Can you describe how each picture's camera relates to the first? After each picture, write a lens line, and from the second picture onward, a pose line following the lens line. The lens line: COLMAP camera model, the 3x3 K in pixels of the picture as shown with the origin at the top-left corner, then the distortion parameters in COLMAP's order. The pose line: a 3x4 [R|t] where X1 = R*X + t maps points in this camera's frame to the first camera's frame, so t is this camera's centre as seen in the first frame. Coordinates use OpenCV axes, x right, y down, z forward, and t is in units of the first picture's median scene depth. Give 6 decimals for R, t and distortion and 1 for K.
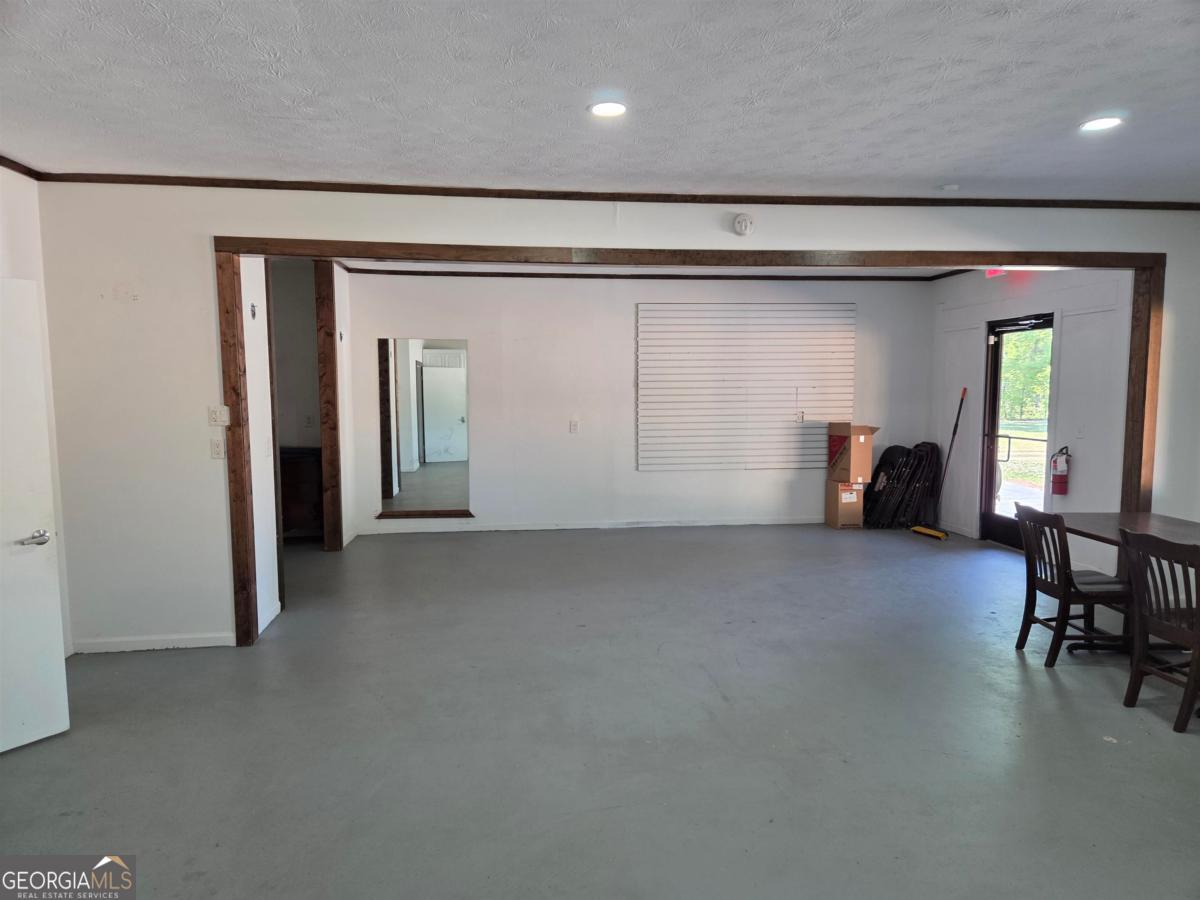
lens RADIAL K [[813.3, 0, 601.4], [0, 813.3, 465.3], [0, 0, 1]] dist [-0.023746, -0.003530]
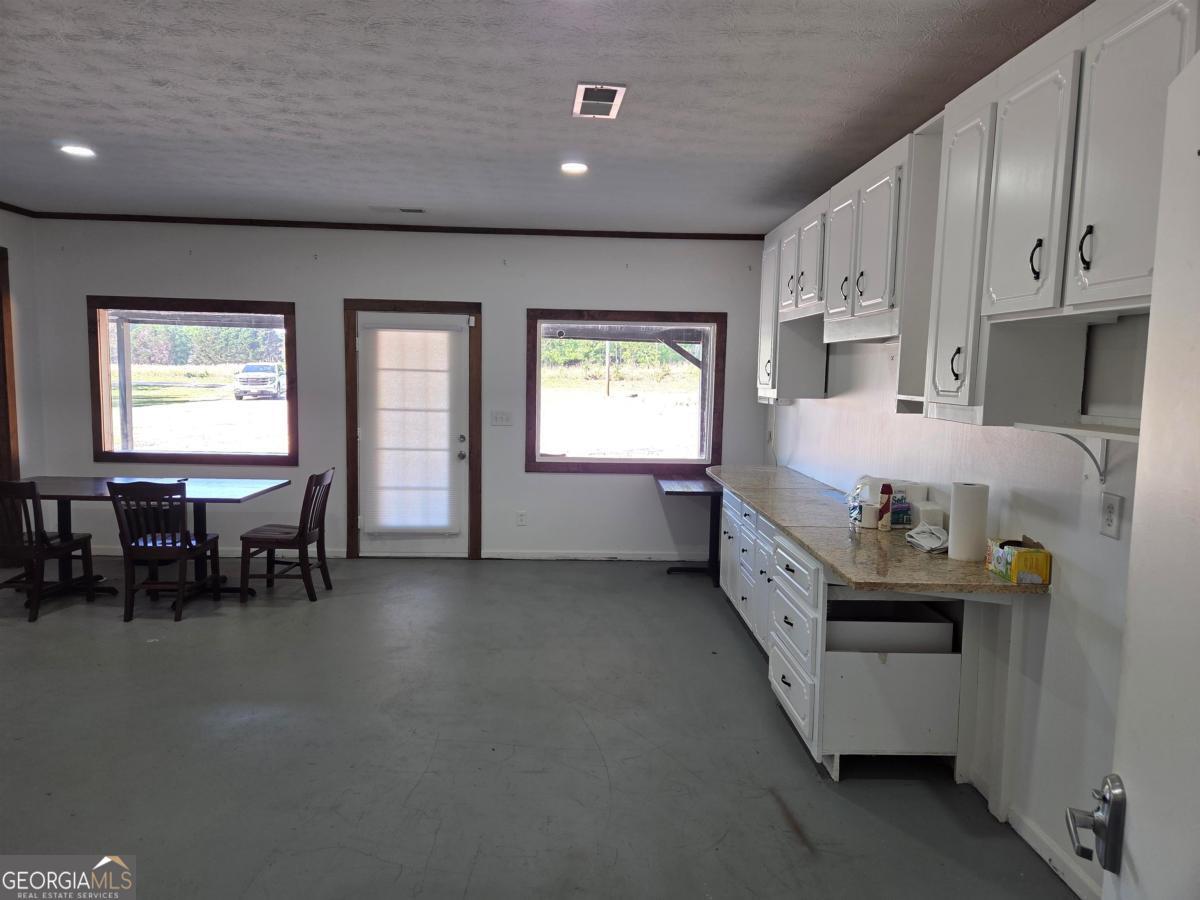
lens RADIAL K [[813.3, 0, 601.4], [0, 813.3, 465.3], [0, 0, 1]] dist [-0.023746, -0.003530]
pose [[0.068998, -0.109014, 0.991643, -0.568475], [0.081814, 0.991282, 0.103281, -0.014525], [-0.994256, 0.074004, 0.077315, 0.153238]]
